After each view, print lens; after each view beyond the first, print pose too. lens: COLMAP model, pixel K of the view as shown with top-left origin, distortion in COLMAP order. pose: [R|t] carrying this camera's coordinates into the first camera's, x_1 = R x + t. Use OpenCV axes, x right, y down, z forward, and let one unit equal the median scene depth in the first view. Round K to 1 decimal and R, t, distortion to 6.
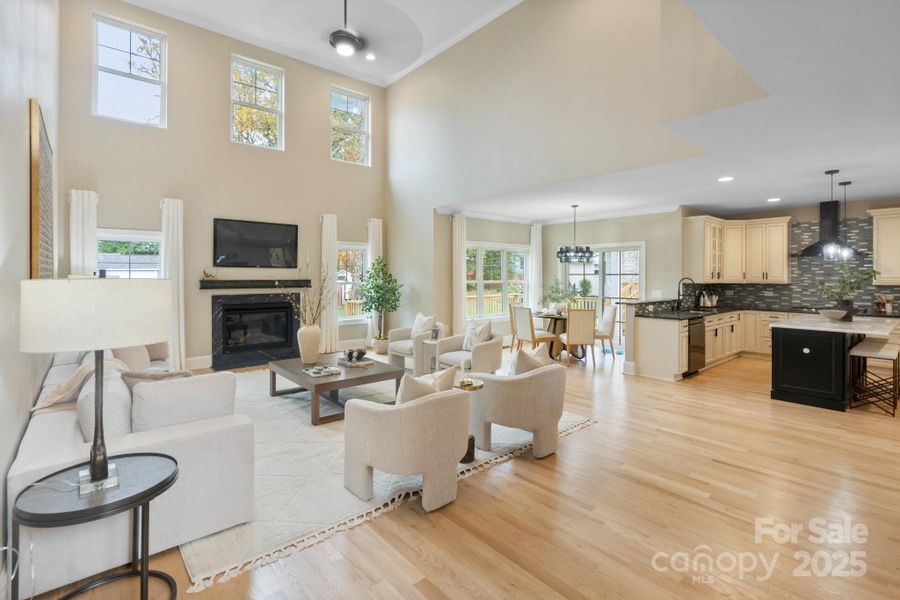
lens RADIAL K [[423.3, 0, 443.4], [0, 423.3, 275.0], [0, 0, 1]] dist [-0.000286, 0.000139]
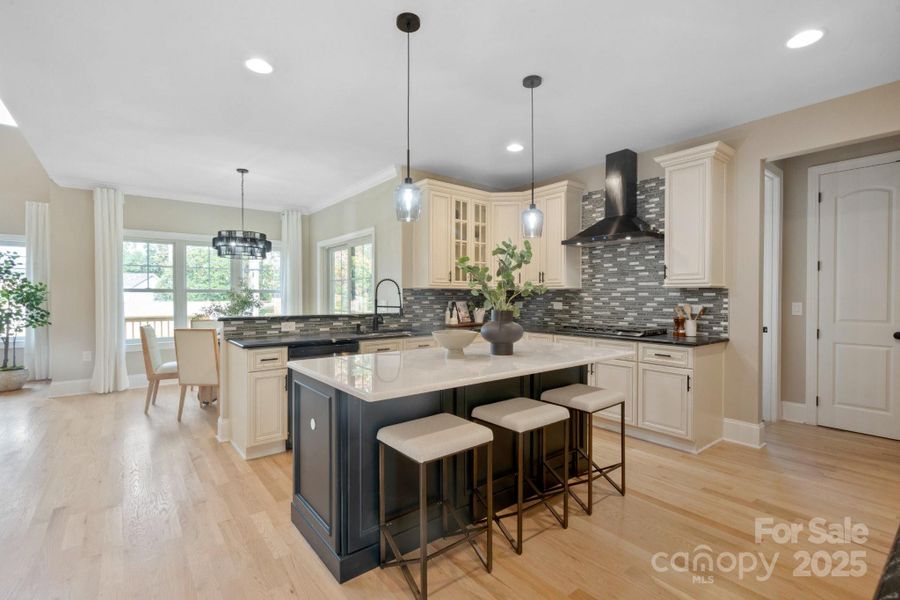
lens RADIAL K [[416.7, 0, 446.6], [0, 416.7, 298.4], [0, 0, 1]] dist [-0.000646, -0.000044]
pose [[0.999210, 0.000001, -0.039750, 0.658917], [0.000300, 0.999971, 0.007570, 0.029793], [0.039749, -0.007576, 0.999181, 0.373859]]
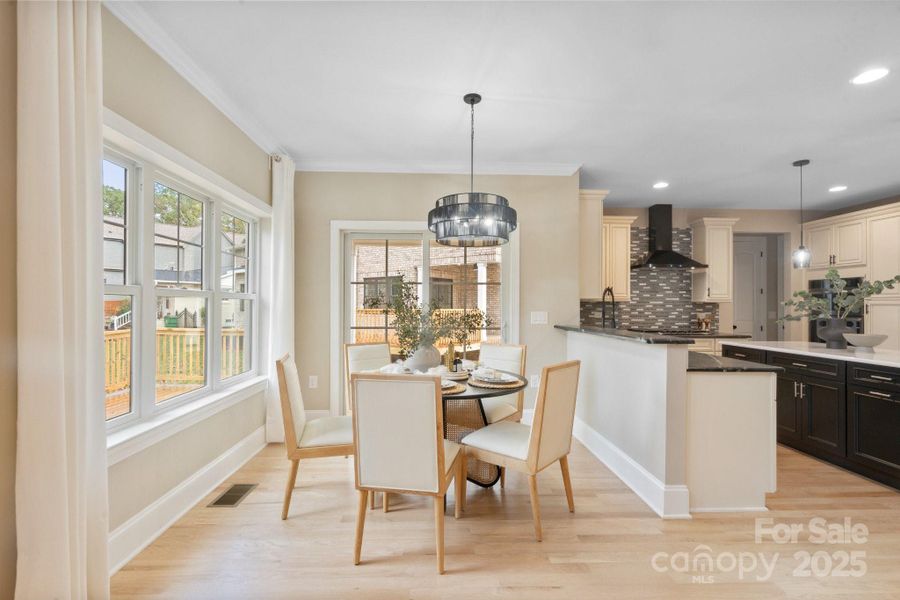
lens RADIAL K [[414.8, 0, 448.6], [0, 414.8, 301.6], [0, 0, 1]] dist [0.002123, 0.000403]
pose [[0.612883, 0.011098, 0.790095, -0.007706], [-0.005853, 0.999938, -0.009505, 0.029798], [-0.790152, 0.001201, 0.612910, 0.791874]]
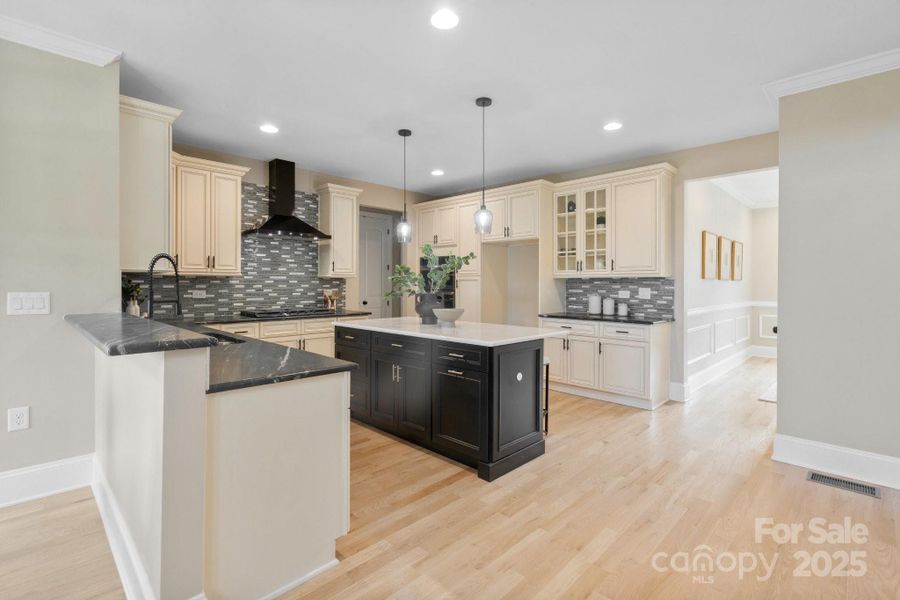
lens RADIAL K [[421.3, 0, 448.6], [0, 421.3, 284.8], [0, 0, 1]] dist [-0.001303, 0.000167]
pose [[-0.085959, -0.004081, 0.996290, 0.173540], [-0.002531, 0.999989, 0.003878, 0.029982], [-0.996295, -0.002188, -0.085969, 0.749786]]
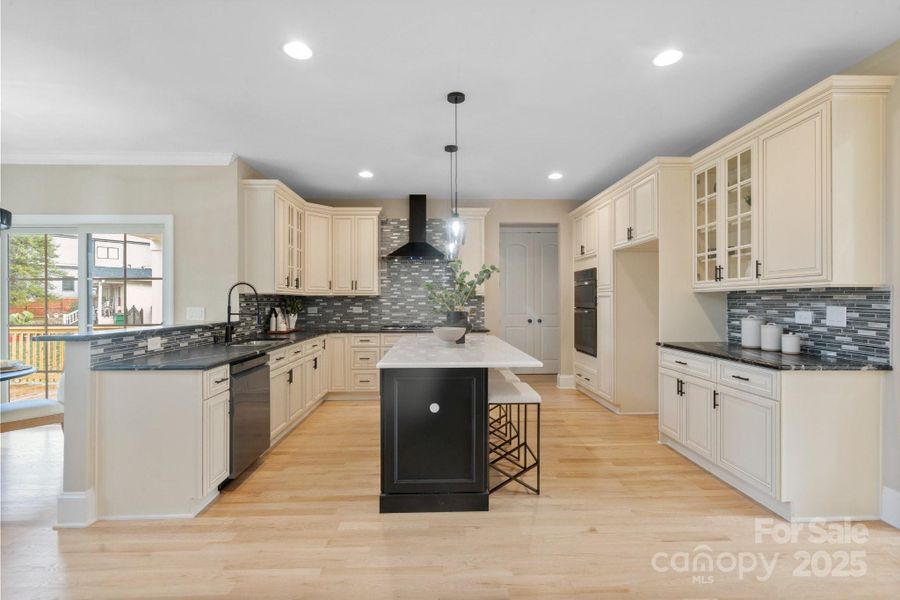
lens RADIAL K [[414.8, 0, 448.6], [0, 414.8, 301.6], [0, 0, 1]] dist [0.002123, 0.000403]
pose [[0.620405, -0.003979, 0.784271, 0.302761], [0.003405, 0.999991, 0.002379, 0.030065], [-0.784274, 0.001195, 0.620414, 0.433450]]
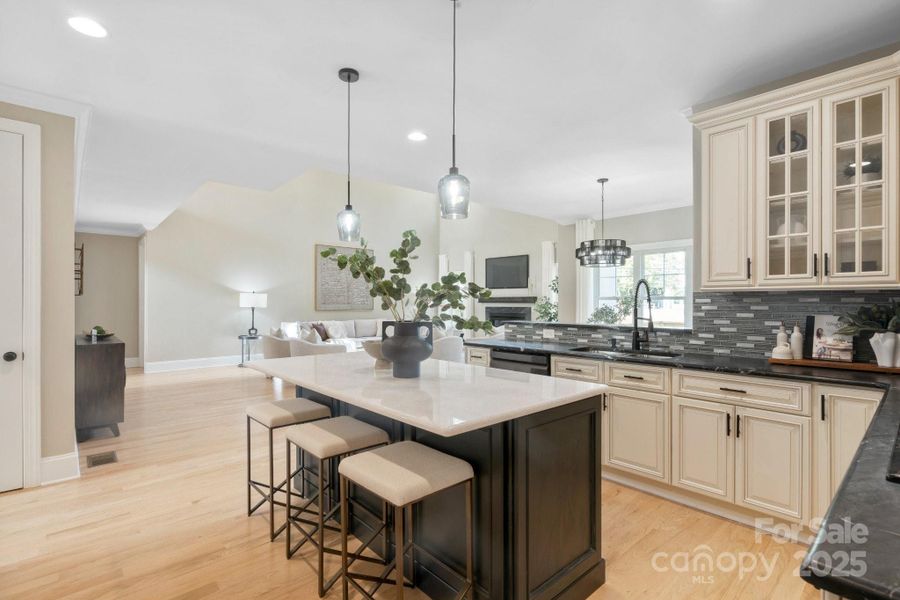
lens RADIAL K [[426.4, 0, 449.2], [0, 426.4, 303.8], [0, 0, 1]] dist [0.000988, 0.000127]
pose [[0.030437, 0.002814, -0.999533, 0.985028], [0.000152, 0.999996, 0.002820, 0.029266], [0.999537, -0.000238, 0.030437, 0.748201]]
